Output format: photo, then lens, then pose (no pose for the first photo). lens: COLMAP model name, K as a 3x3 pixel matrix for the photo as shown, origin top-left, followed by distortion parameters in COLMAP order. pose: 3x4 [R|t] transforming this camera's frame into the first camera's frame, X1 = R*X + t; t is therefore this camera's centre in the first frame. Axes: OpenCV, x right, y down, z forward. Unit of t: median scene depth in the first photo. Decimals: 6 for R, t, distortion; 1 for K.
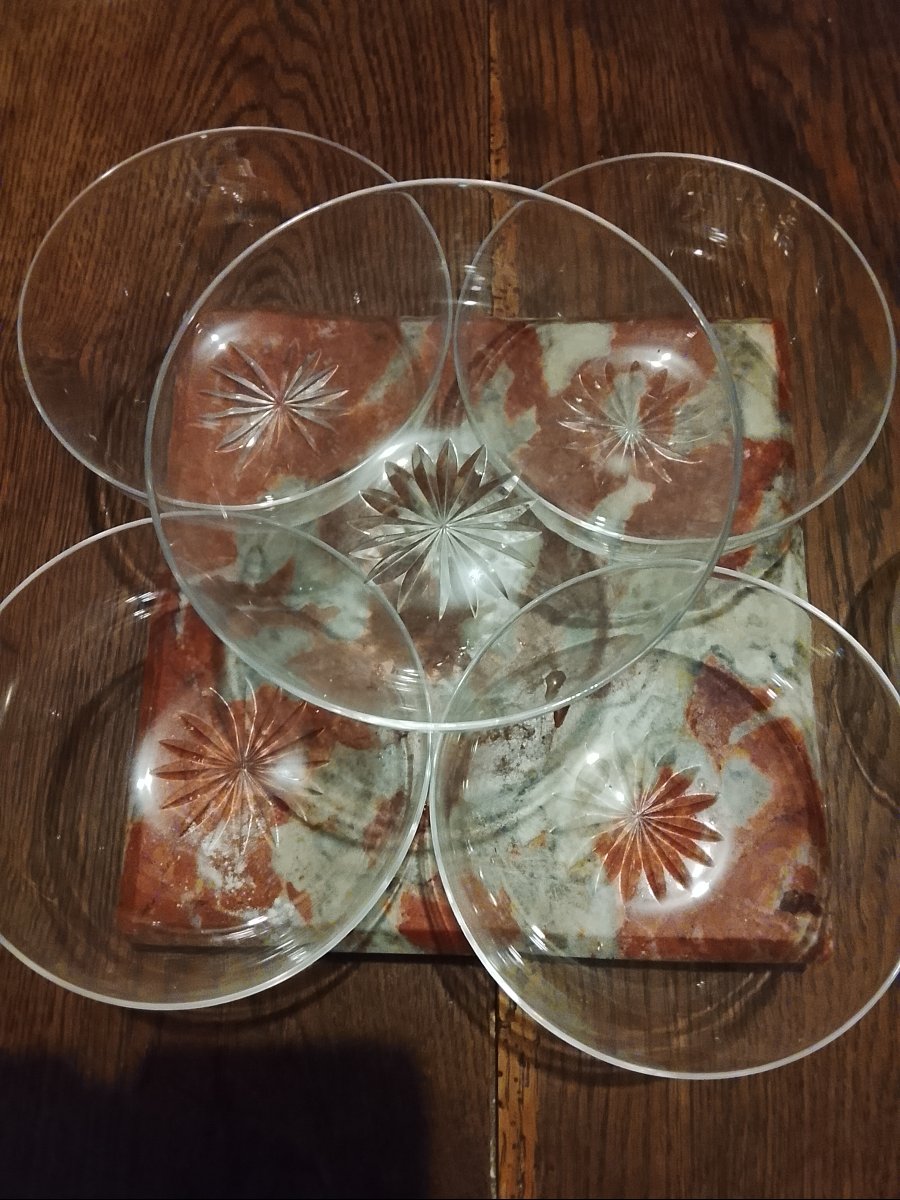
lens RADIAL K [[958.6, 0, 450.0], [0, 958.6, 600.0], [0, 0, 1]] dist [0.143779, -0.234445]
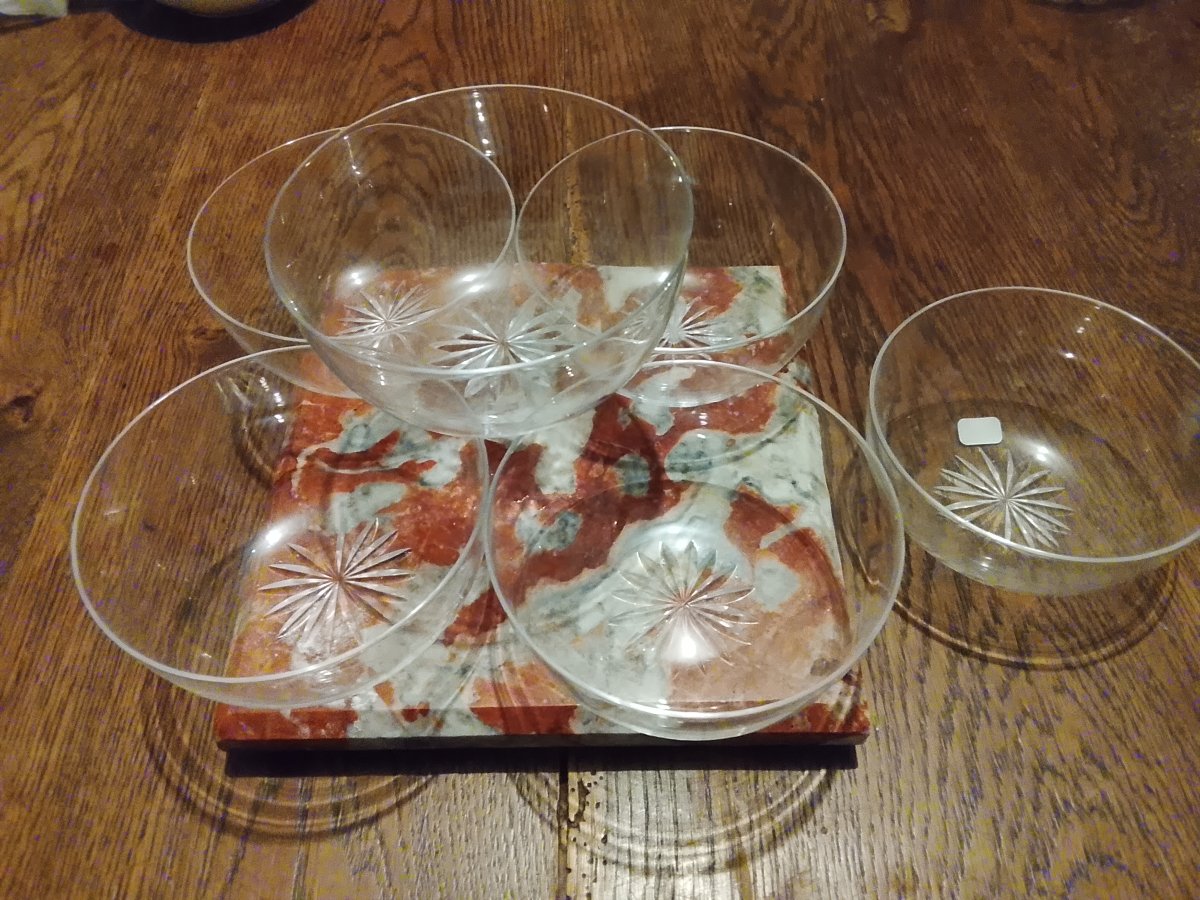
lens RADIAL K [[958.6, 0, 602.1], [0, 958.6, 447.2], [0, 0, 1]] dist [0.143779, -0.234445]
pose [[0.999352, -0.035544, -0.005609, 0.106154], [0.031273, 0.935023, -0.353204, 0.426372], [0.017799, 0.352800, 0.935529, -0.121593]]
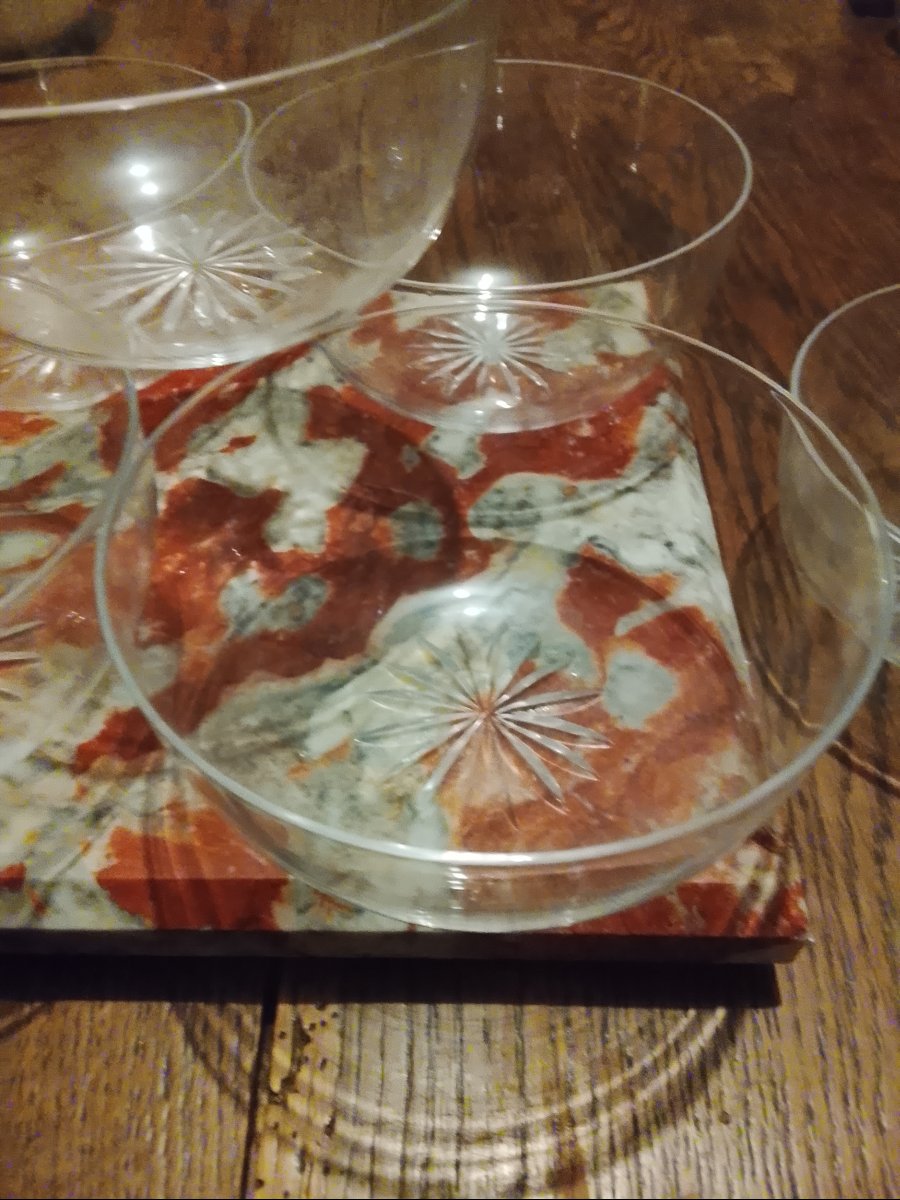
lens RADIAL K [[958.6, 0, 450.0], [0, 958.6, 600.0], [0, 0, 1]] dist [0.143779, -0.234445]
pose [[0.999955, -0.009453, -0.000283, 0.162152], [0.008379, 0.899486, -0.436869, 0.423577], [0.004384, 0.436847, 0.899525, 0.342881]]
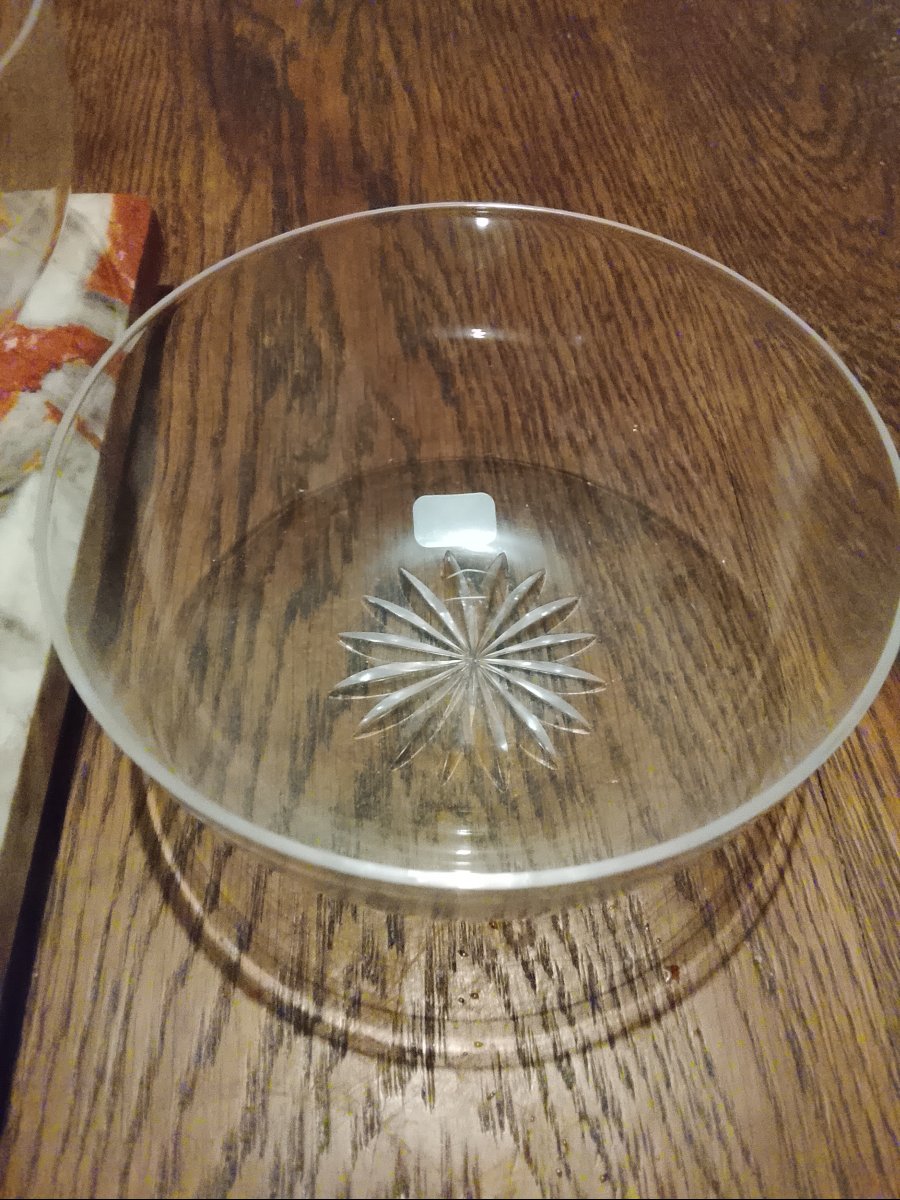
lens RADIAL K [[958.6, 0, 450.0], [0, 958.6, 600.0], [0, 0, 1]] dist [0.143779, -0.234445]
pose [[0.998874, -0.037517, 0.029049, 0.585362], [0.044503, 0.953119, -0.299304, 0.206370], [-0.016458, 0.300260, 0.953716, 0.500017]]
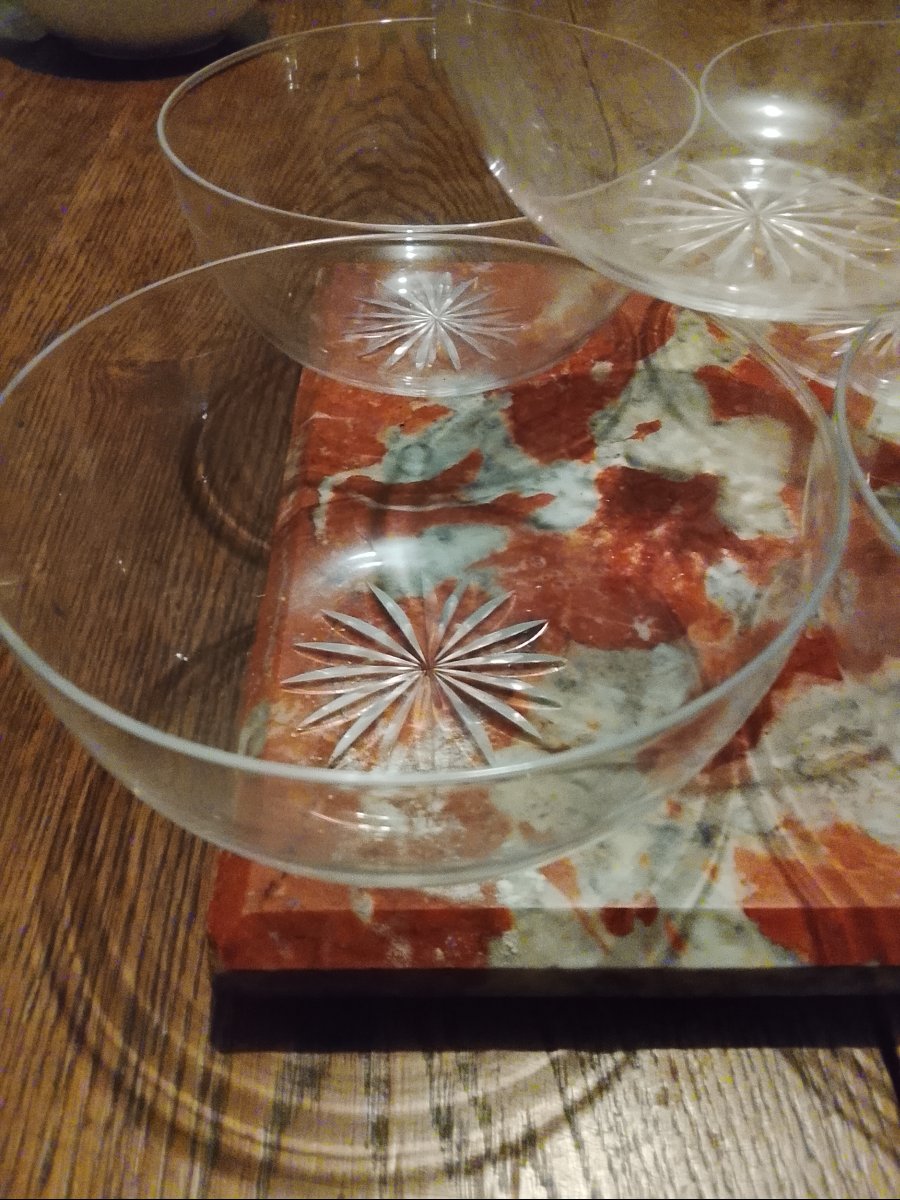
lens RADIAL K [[958.6, 0, 450.0], [0, 958.6, 600.0], [0, 0, 1]] dist [0.143779, -0.234445]
pose [[0.999472, -0.021388, 0.024479, -0.207744], [0.030193, 0.889801, -0.455349, 0.399975], [-0.012043, 0.455848, 0.889976, 0.419459]]
